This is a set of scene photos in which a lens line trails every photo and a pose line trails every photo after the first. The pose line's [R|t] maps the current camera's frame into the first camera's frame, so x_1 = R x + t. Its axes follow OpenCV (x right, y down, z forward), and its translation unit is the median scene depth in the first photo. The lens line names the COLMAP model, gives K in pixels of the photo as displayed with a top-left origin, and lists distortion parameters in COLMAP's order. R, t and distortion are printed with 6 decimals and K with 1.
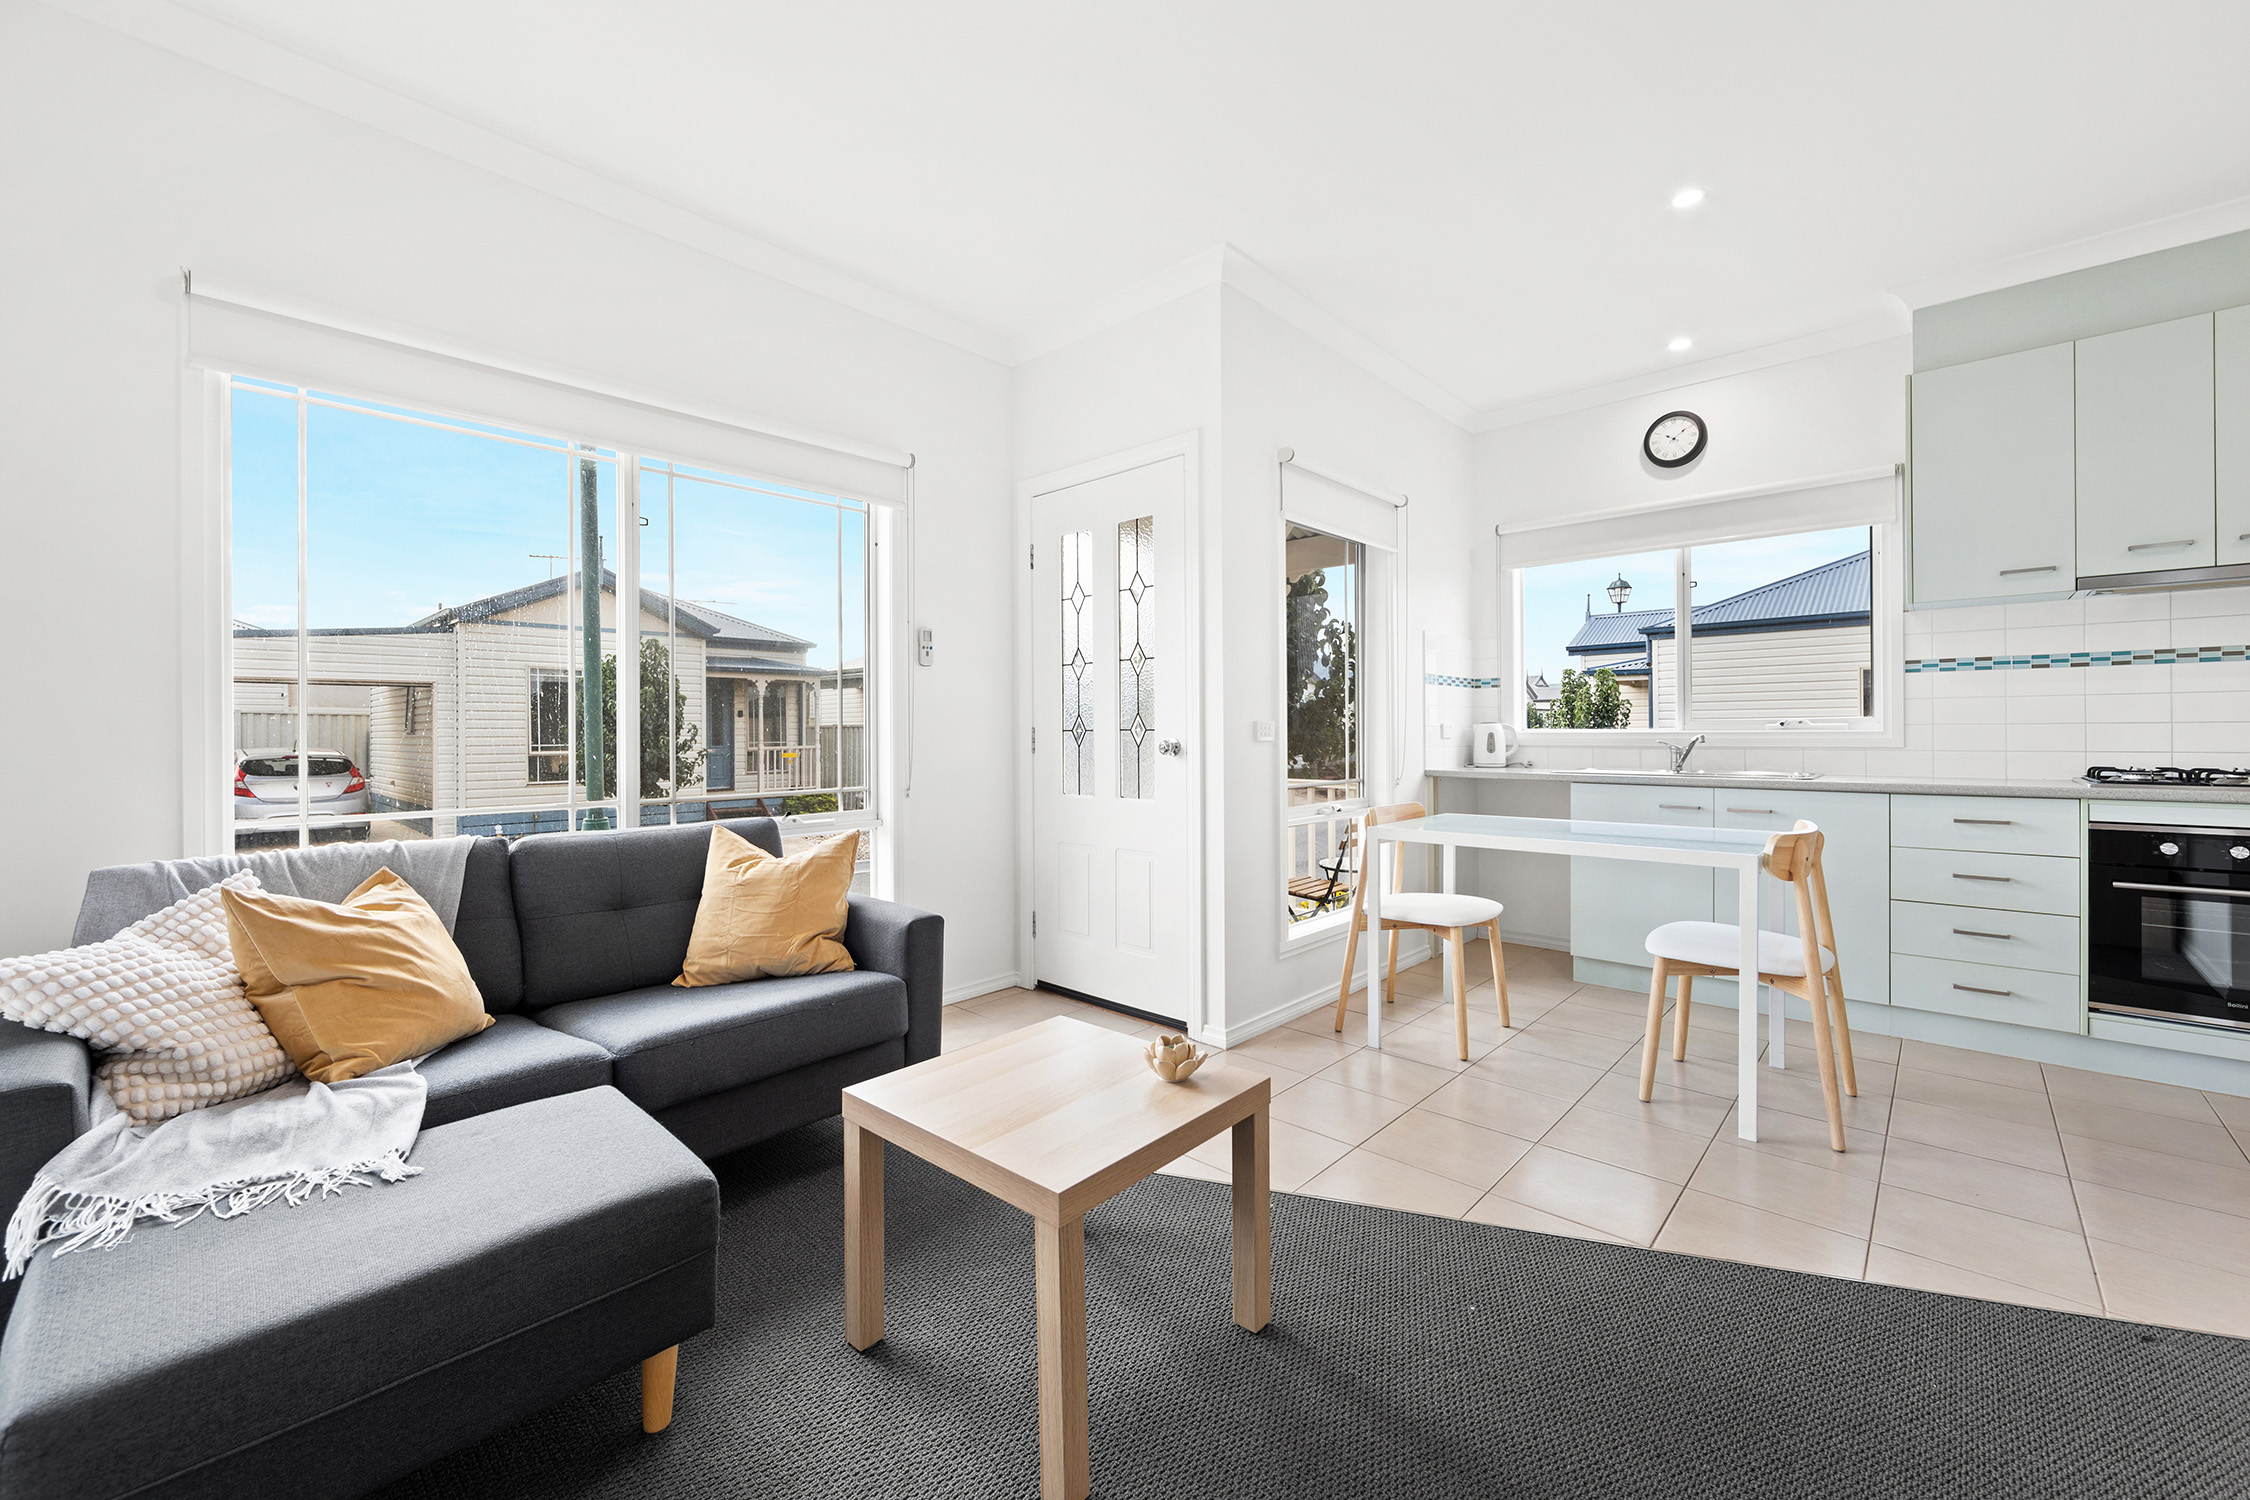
lens RADIAL K [[916.5, 0, 1118.0], [0, 916.5, 733.9], [0, 0, 1]] dist [0.001107, 0.000034]
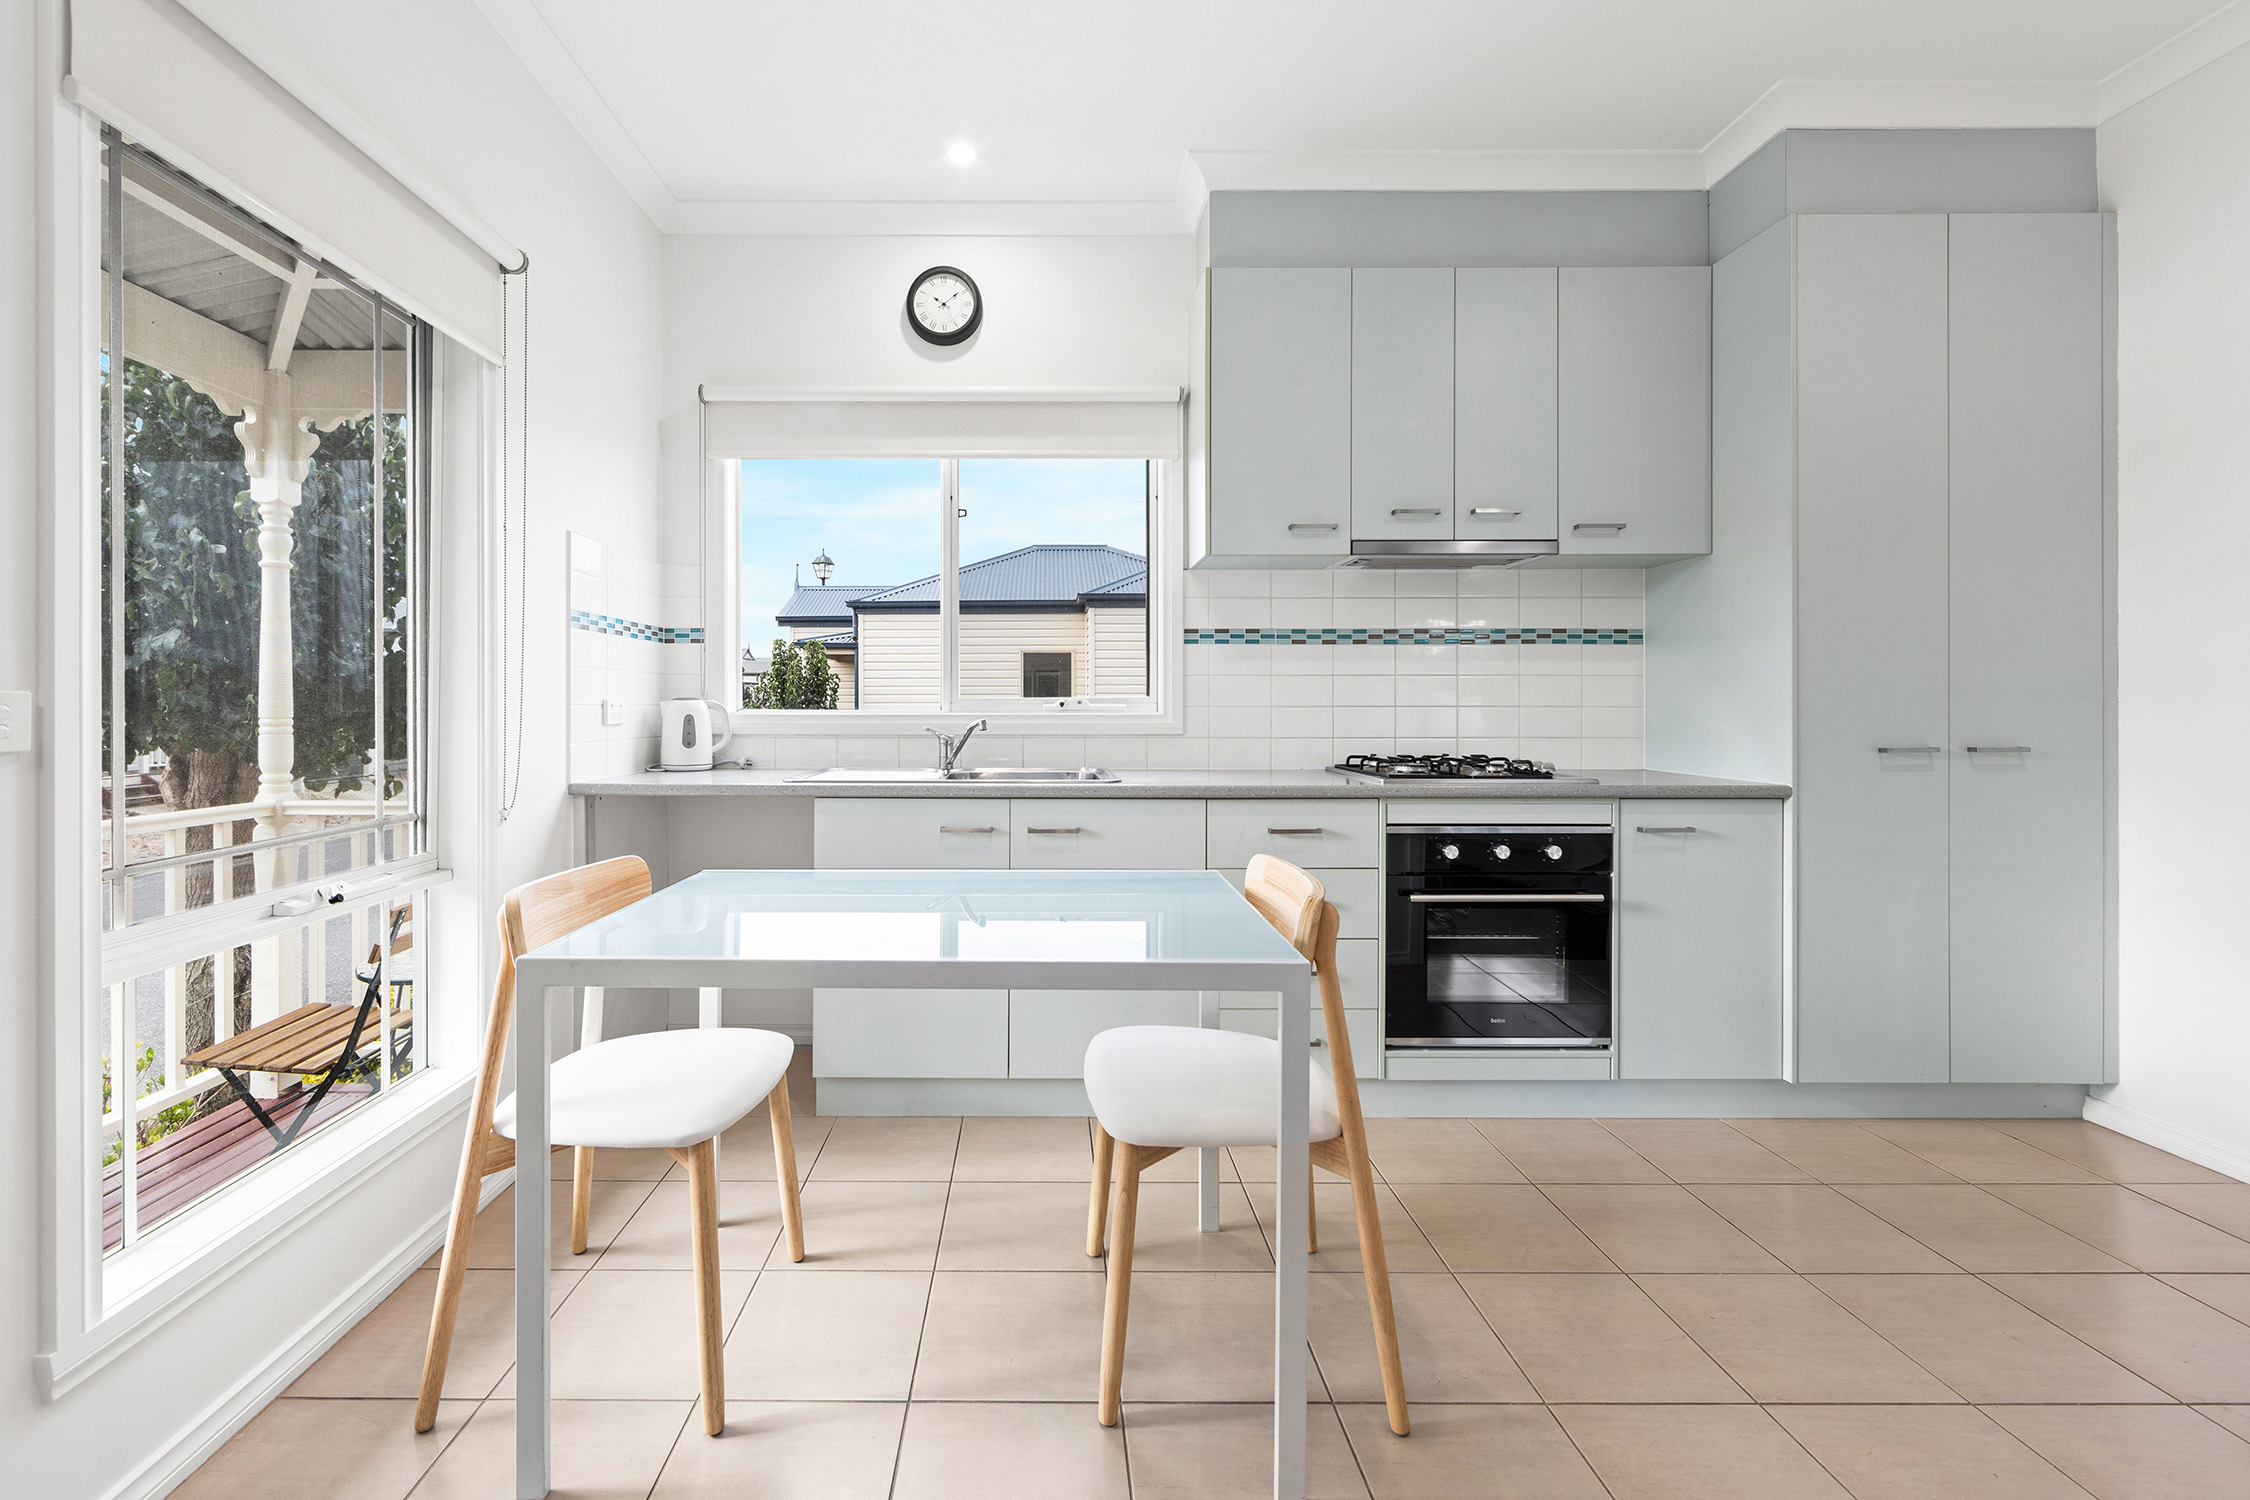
lens RADIAL K [[916.5, 0, 1032.6], [0, 916.5, 703.7], [0, 0, 1]] dist [0.001107, 0.000034]
pose [[0.741165, 0.005461, 0.671300, 0.165274], [-0.003066, 0.999984, -0.004750, -0.006854], [-0.671315, 0.001463, 0.741170, 0.390579]]
